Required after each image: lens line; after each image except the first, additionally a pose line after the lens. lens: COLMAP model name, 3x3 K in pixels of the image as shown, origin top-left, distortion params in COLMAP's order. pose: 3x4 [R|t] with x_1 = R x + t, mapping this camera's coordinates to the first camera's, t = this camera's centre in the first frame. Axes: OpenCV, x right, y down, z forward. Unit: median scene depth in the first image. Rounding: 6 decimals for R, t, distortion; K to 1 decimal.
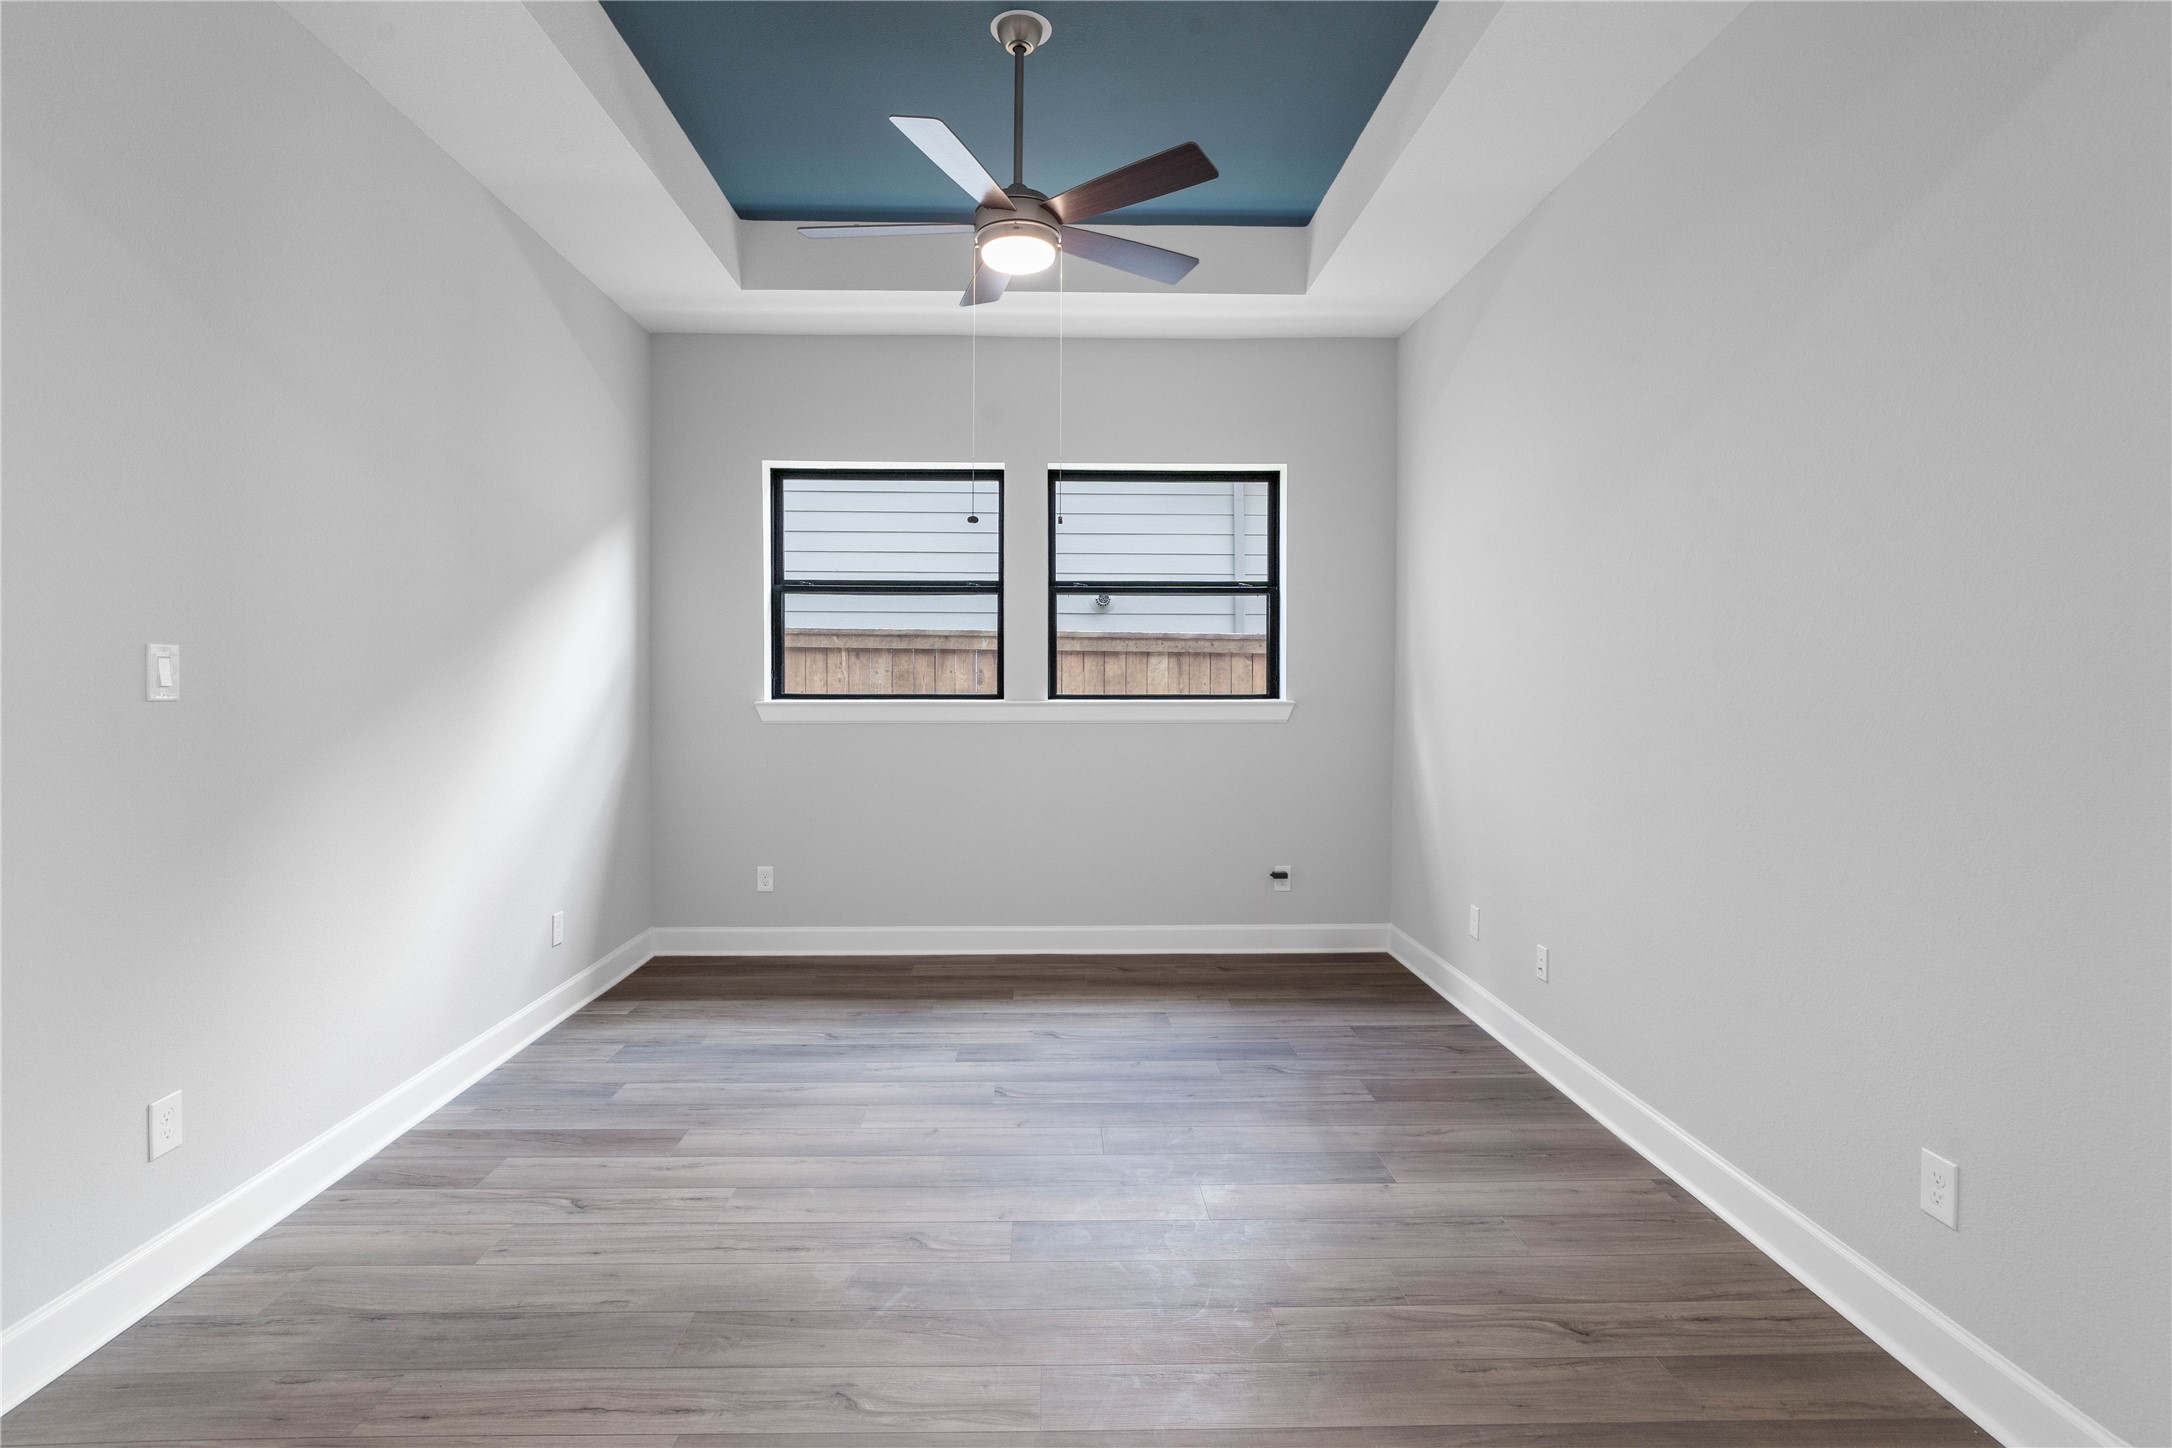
lens RADIAL K [[1027.5, 0, 1101.6], [0, 1027.5, 680.3], [0, 0, 1]] dist [-0.018050, 0.008900]
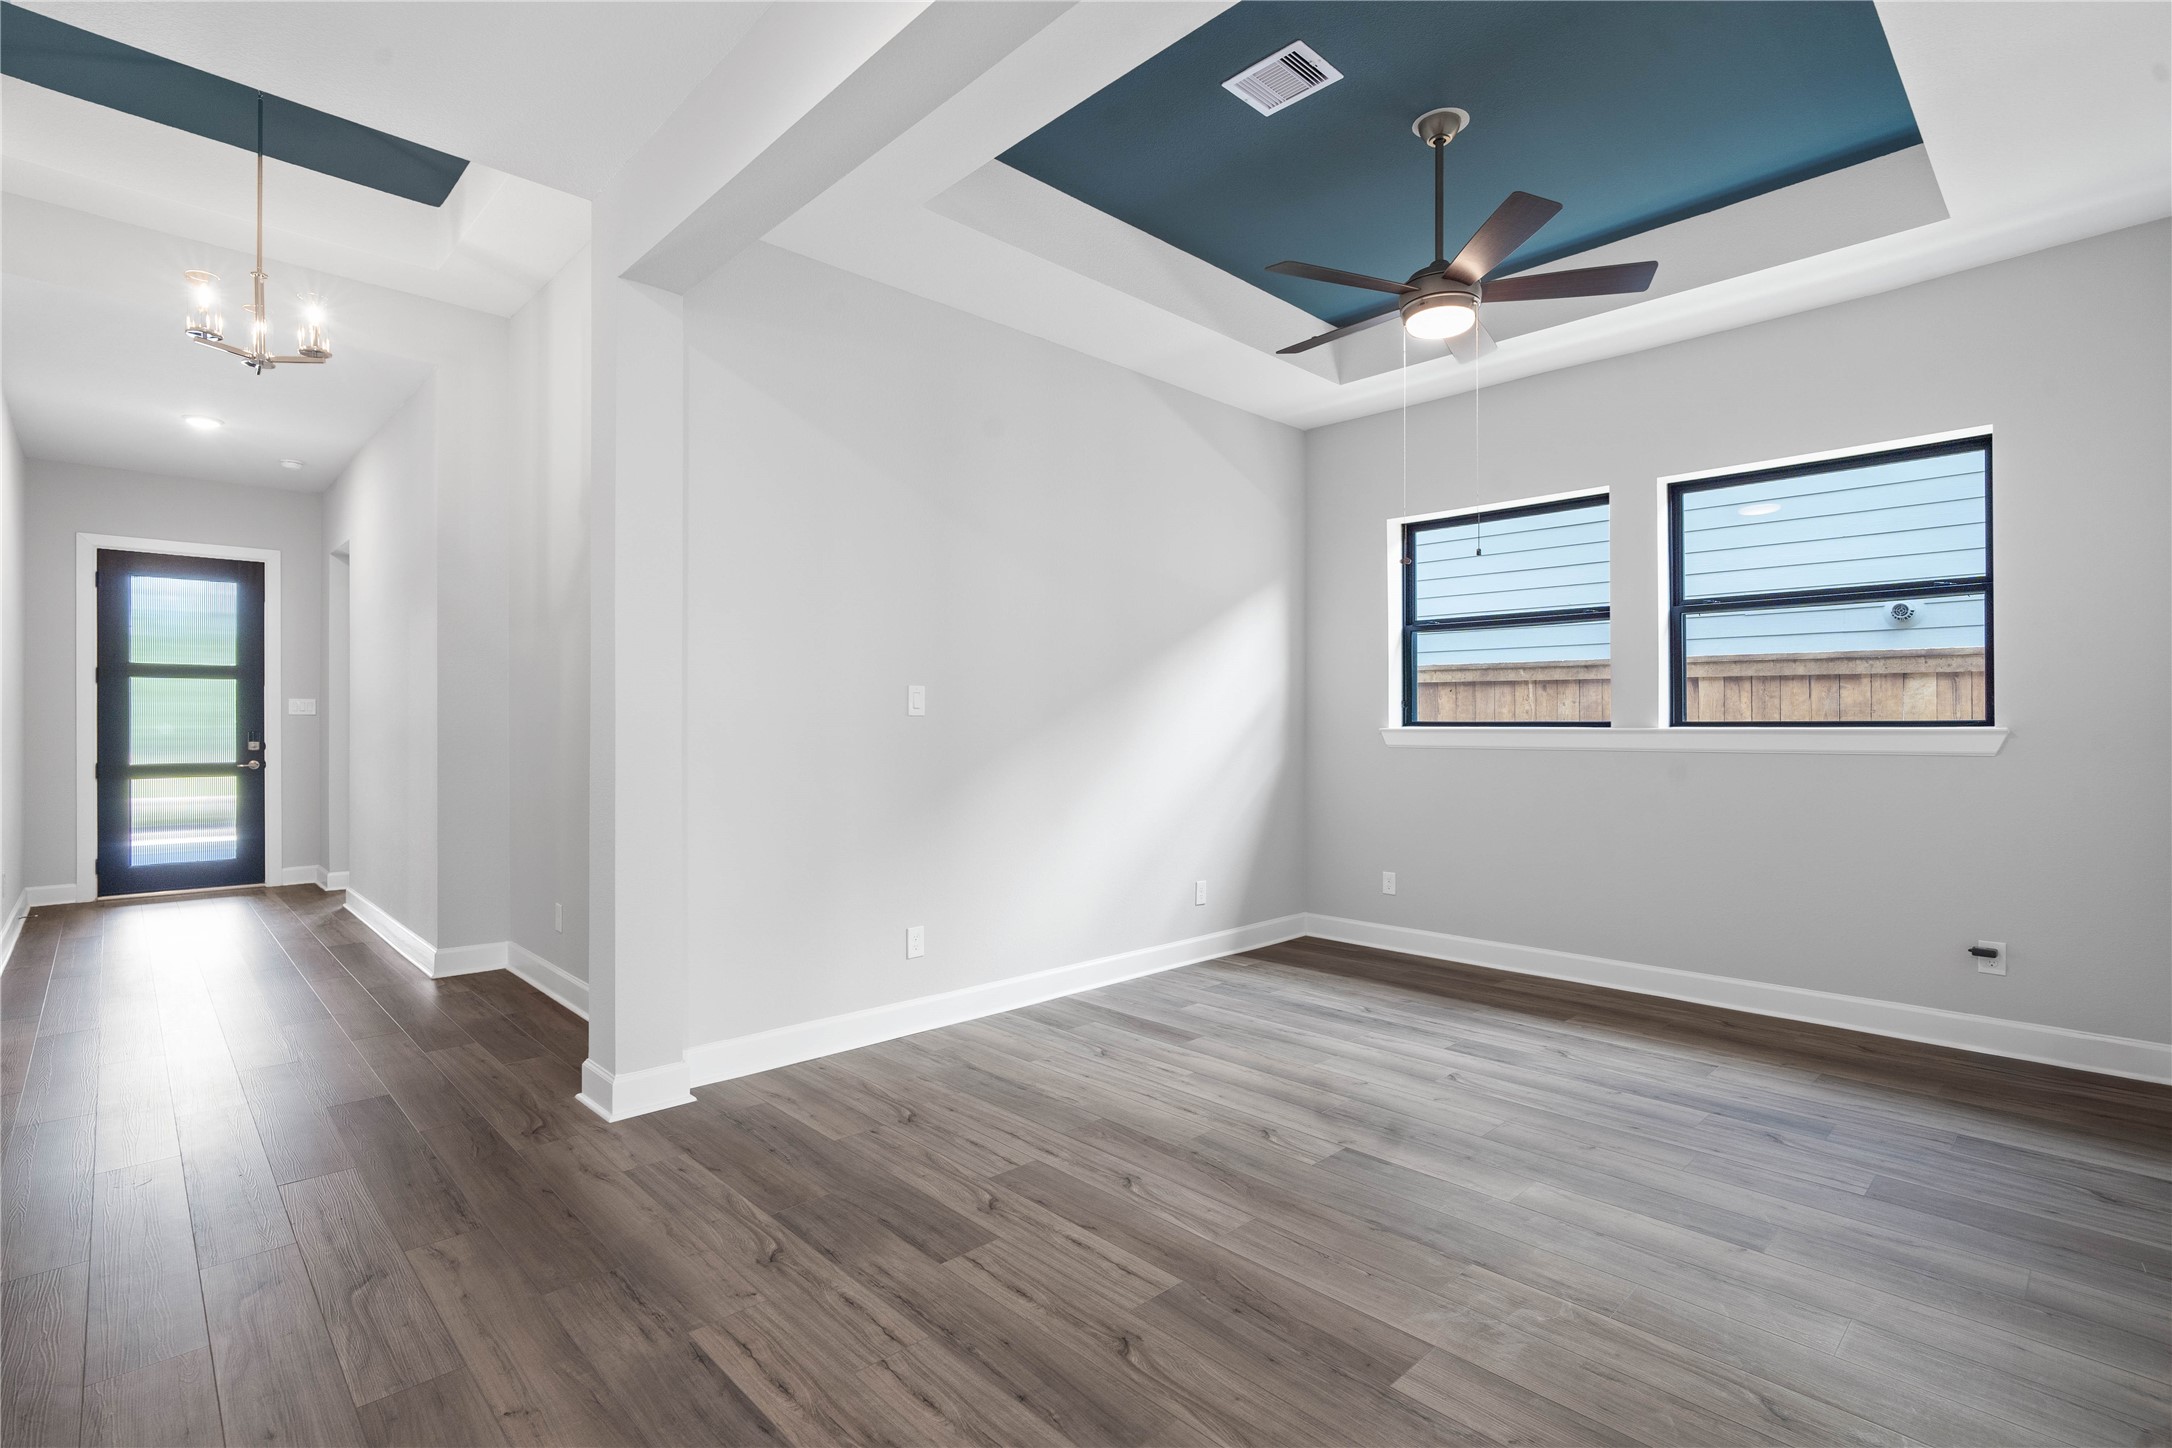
lens RADIAL K [[1027.5, 0, 1114.9], [0, 1027.5, 721.8], [0, 0, 1]] dist [-0.018050, 0.008900]
pose [[0.689281, -0.002490, -0.724490, 0.367126], [0.006632, 0.999974, 0.002872, 0.008796], [0.724464, -0.006784, 0.689279, -0.023792]]
